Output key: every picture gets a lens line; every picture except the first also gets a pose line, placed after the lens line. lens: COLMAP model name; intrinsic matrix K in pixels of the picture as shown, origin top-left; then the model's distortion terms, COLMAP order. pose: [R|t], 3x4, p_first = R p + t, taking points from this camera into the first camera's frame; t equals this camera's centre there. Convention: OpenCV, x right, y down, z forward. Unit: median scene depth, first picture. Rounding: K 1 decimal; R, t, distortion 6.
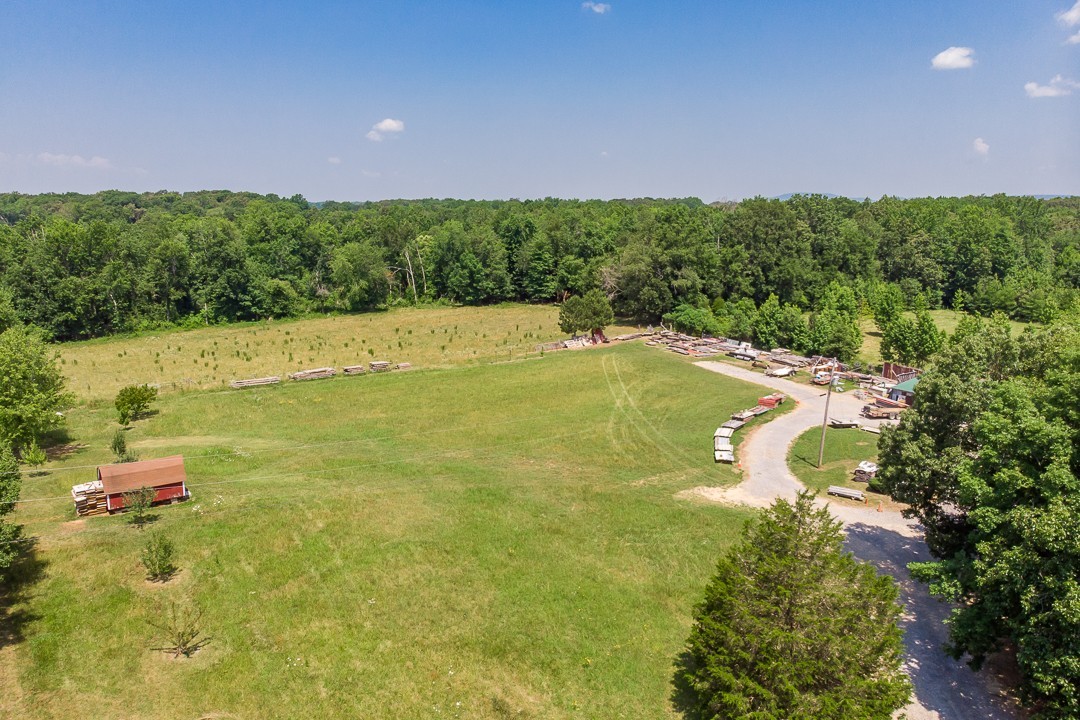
lens RADIAL K [[793.8, 0, 537.0], [0, 793.8, 387.0], [0, 0, 1]] dist [-0.002476, -0.003054]
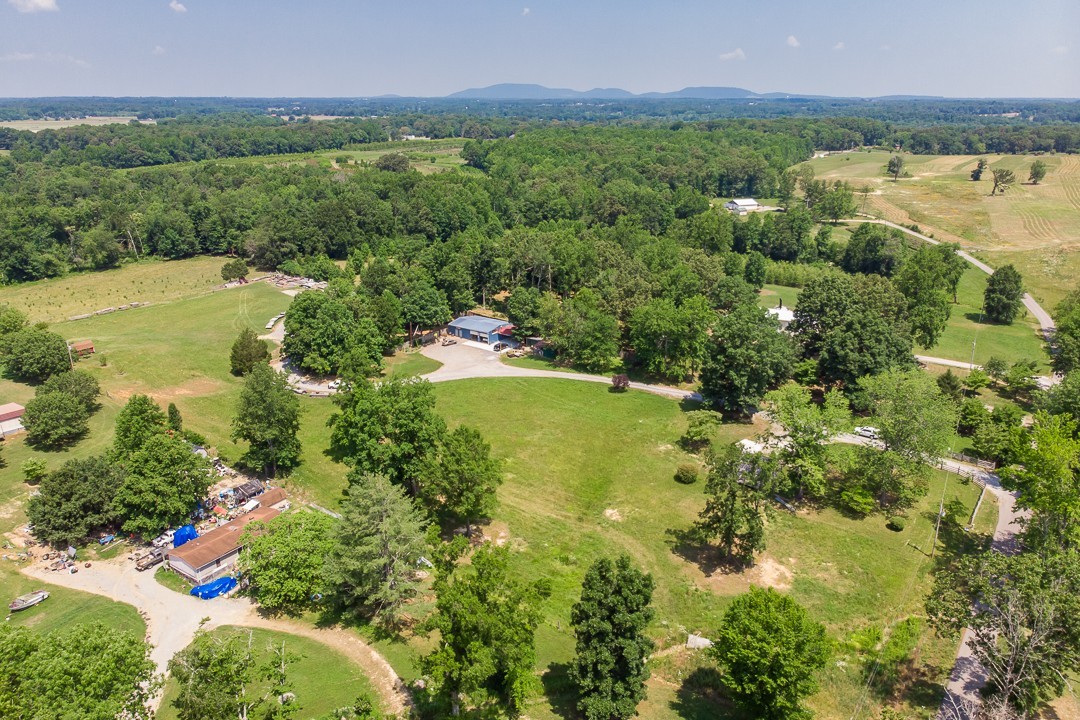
lens RADIAL K [[793.8, 0, 545.2], [0, 793.8, 372.1], [0, 0, 1]] dist [-0.002476, -0.003054]
pose [[0.938871, -0.113460, 0.325037, 0.093239], [0.077161, 0.989463, 0.122512, -0.015146], [-0.335512, -0.089943, 0.937732, -0.999005]]
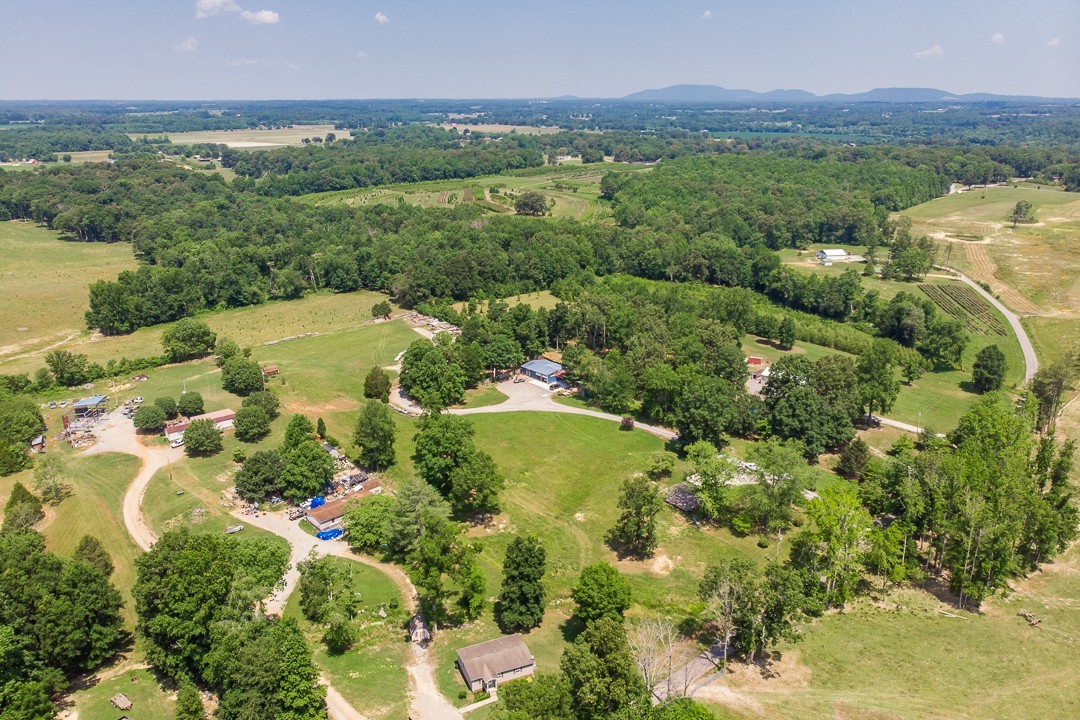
lens RADIAL K [[793.8, 0, 549.3], [0, 793.8, 354.8], [0, 0, 1]] dist [-0.002476, -0.003054]
pose [[0.989290, -0.044319, 0.139069, 0.197529], [0.031801, 0.995345, 0.090977, -0.131776], [-0.142454, -0.085580, 0.986095, -1.465641]]
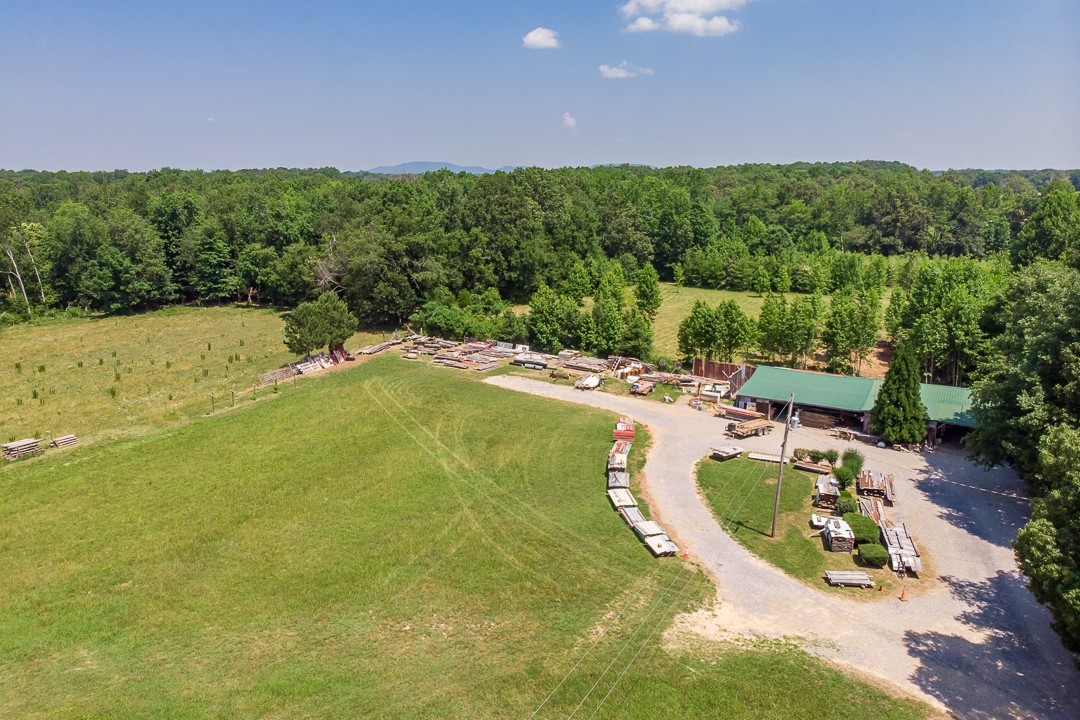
lens RADIAL K [[793.8, 0, 559.5], [0, 793.8, 361.5], [0, 0, 1]] dist [-0.002476, -0.003054]
pose [[0.887530, -0.110074, 0.447408, -0.062446], [0.106022, 0.993776, 0.034177, -0.046857], [-0.448385, 0.017102, 0.893677, 0.164698]]
